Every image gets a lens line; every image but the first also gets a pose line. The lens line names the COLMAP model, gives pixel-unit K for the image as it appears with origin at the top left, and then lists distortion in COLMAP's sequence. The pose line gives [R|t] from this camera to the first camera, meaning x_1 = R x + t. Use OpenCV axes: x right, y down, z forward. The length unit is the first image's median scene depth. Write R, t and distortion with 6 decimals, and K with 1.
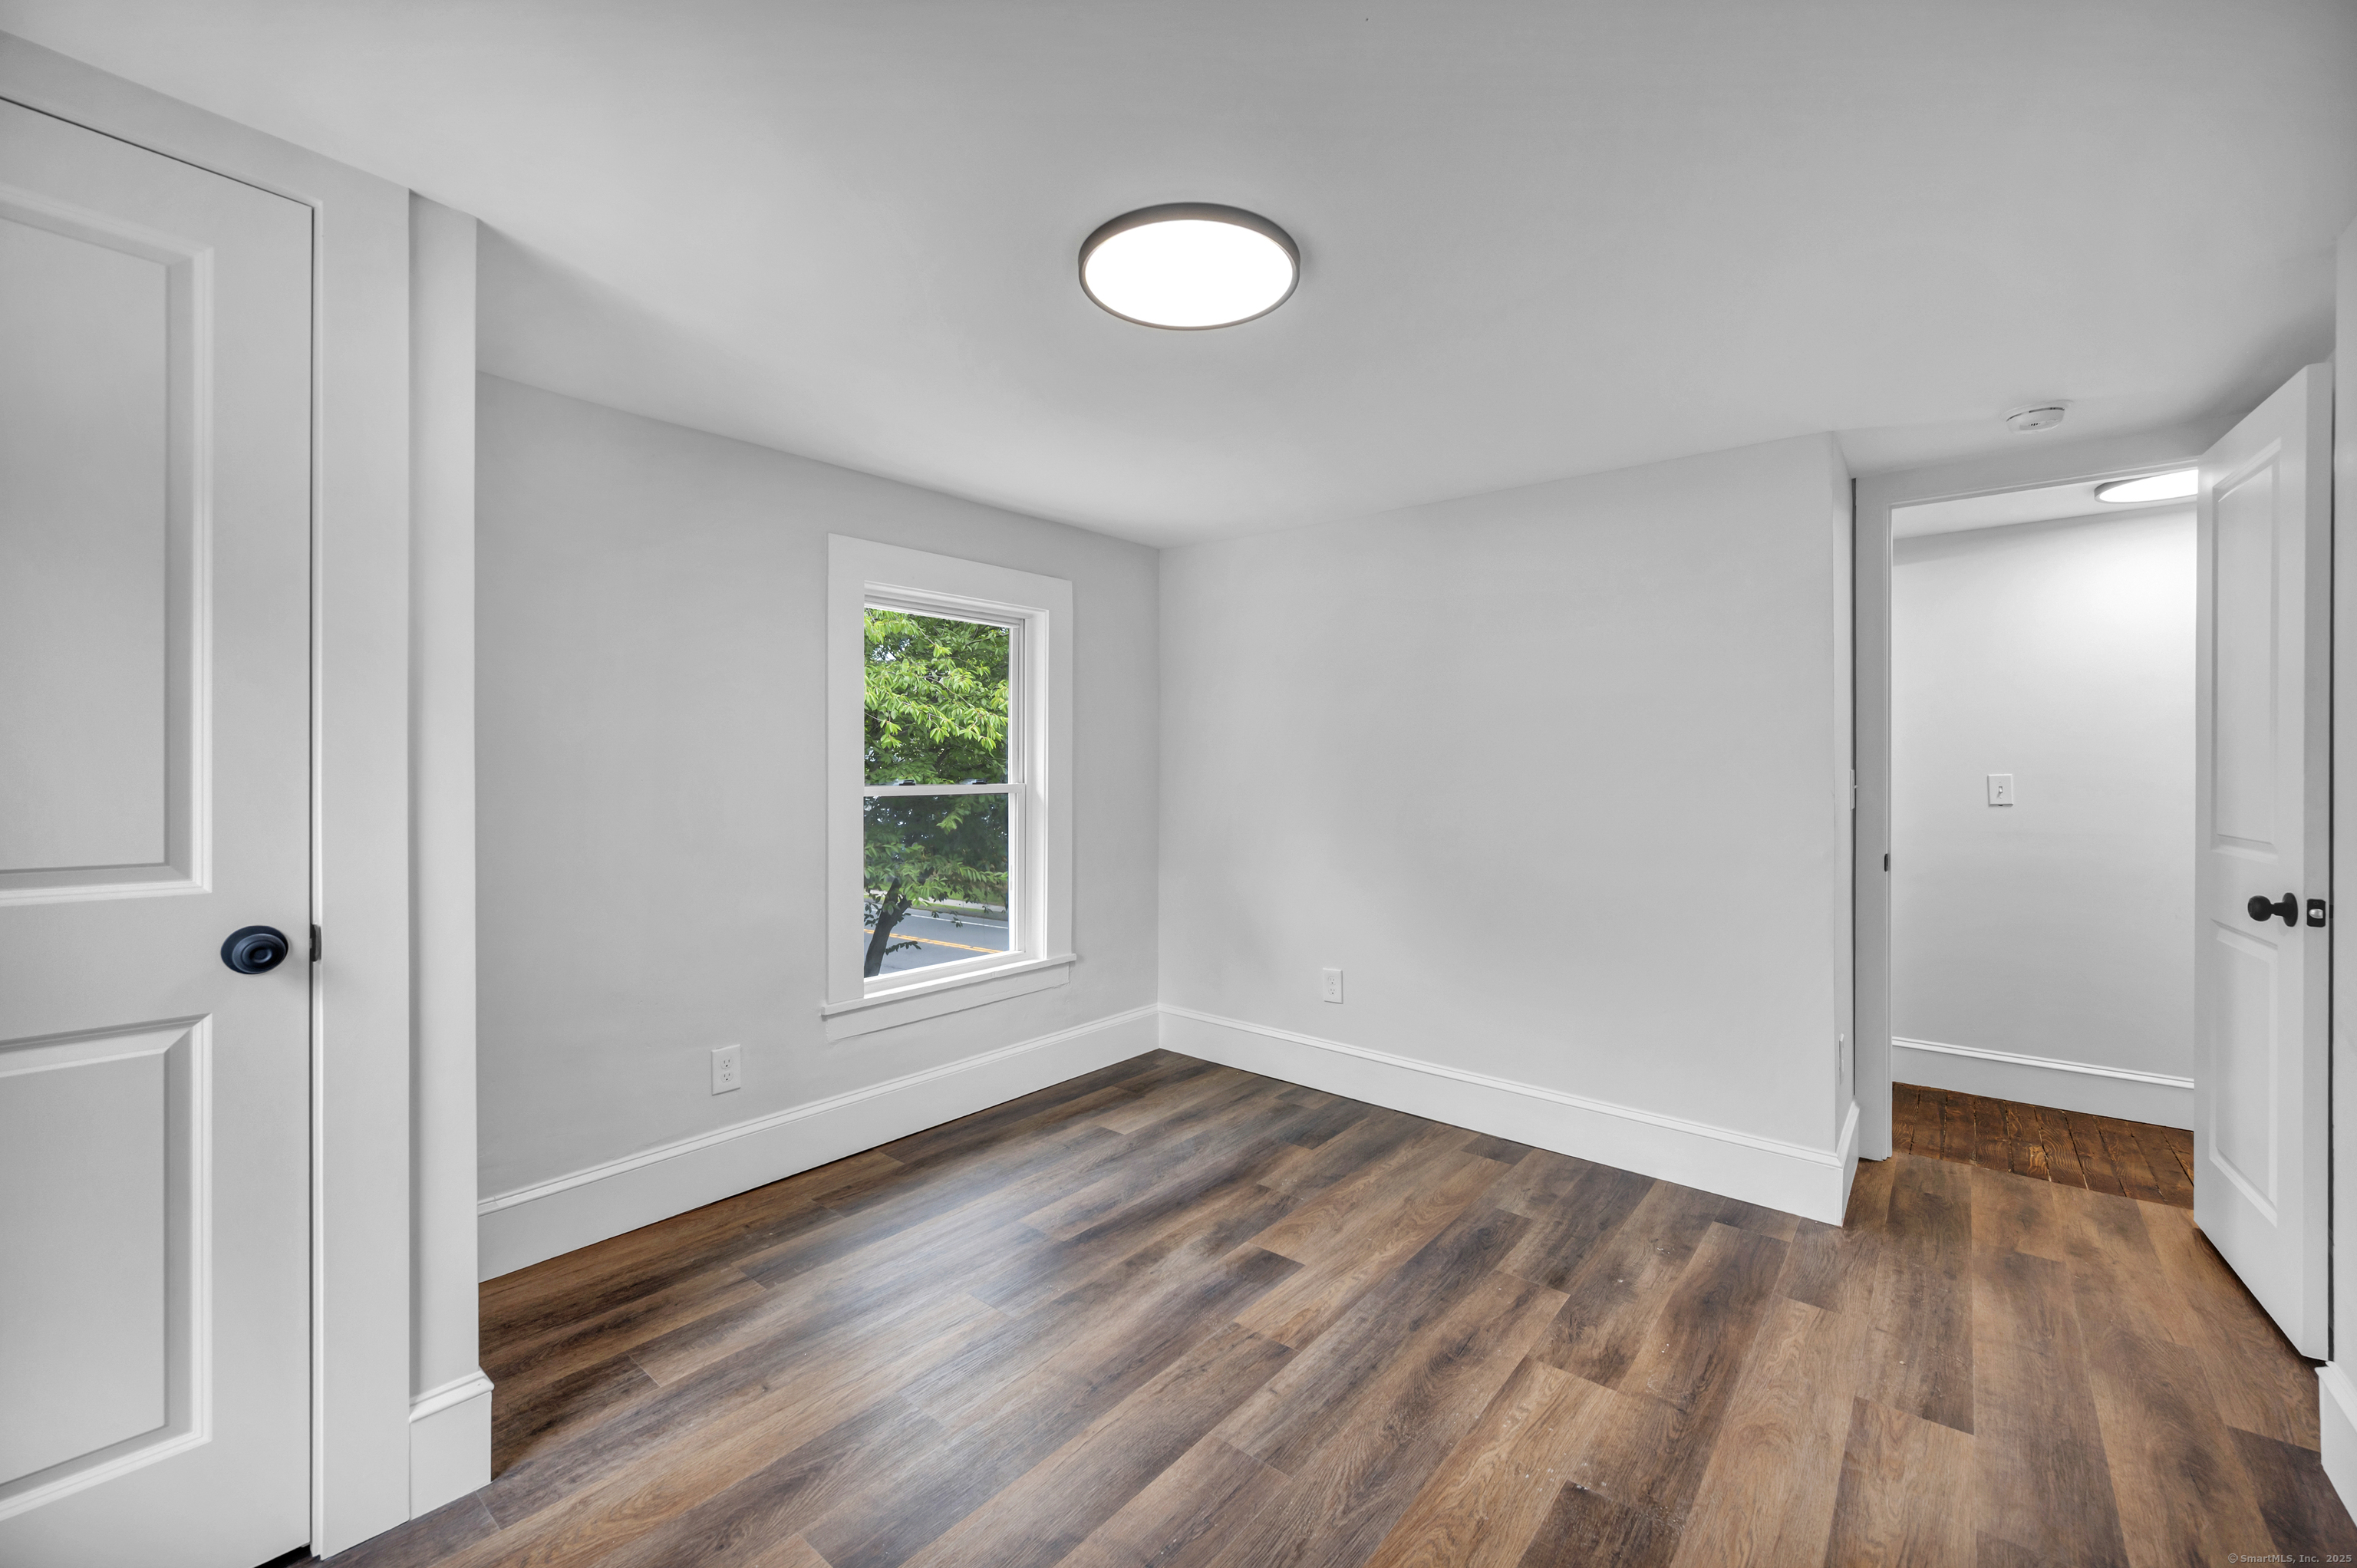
lens RADIAL K [[956.5, 0, 1173.2], [0, 956.5, 780.7], [0, 0, 1]] dist [0.000183, 0.000167]
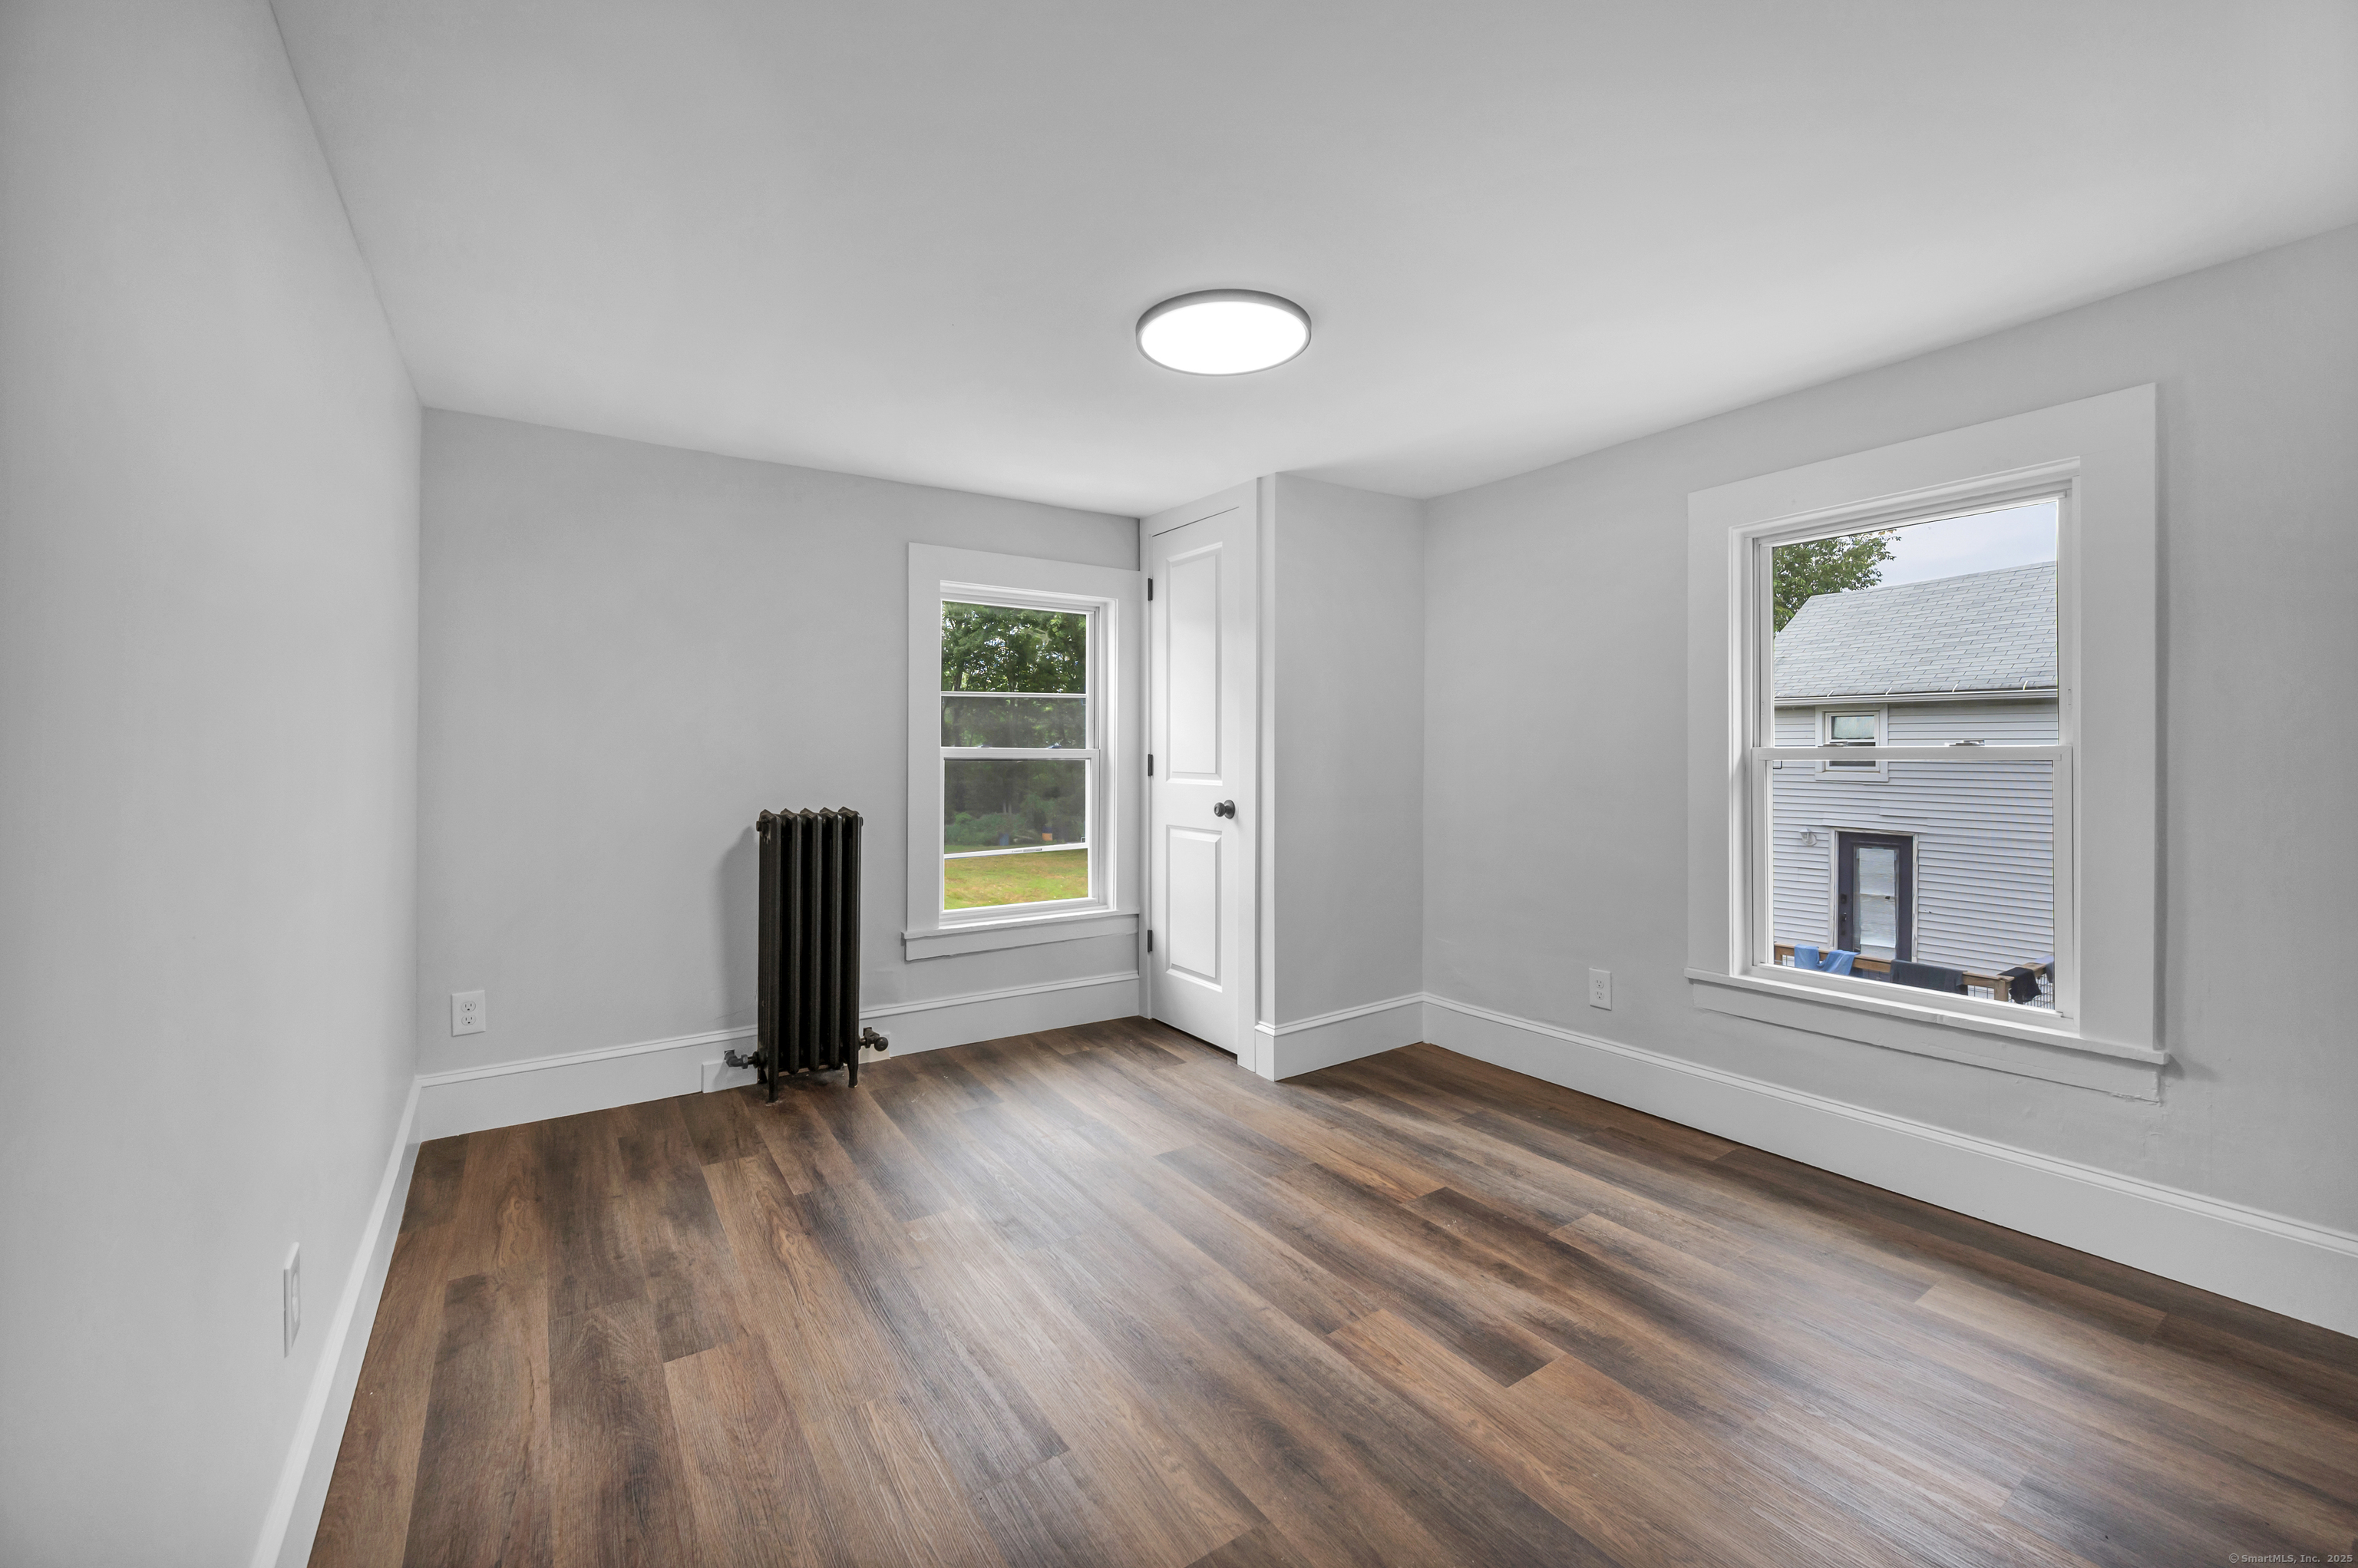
lens RADIAL K [[956.9, 0, 1184.2], [0, 956.9, 775.7], [0, 0, 1]] dist [0.000183, 0.000167]
pose [[-0.281763, 0.025615, -0.959142, 0.895323], [0.000022, 0.999644, 0.026690, 0.011920], [0.959484, 0.007499, -0.281663, 0.951932]]
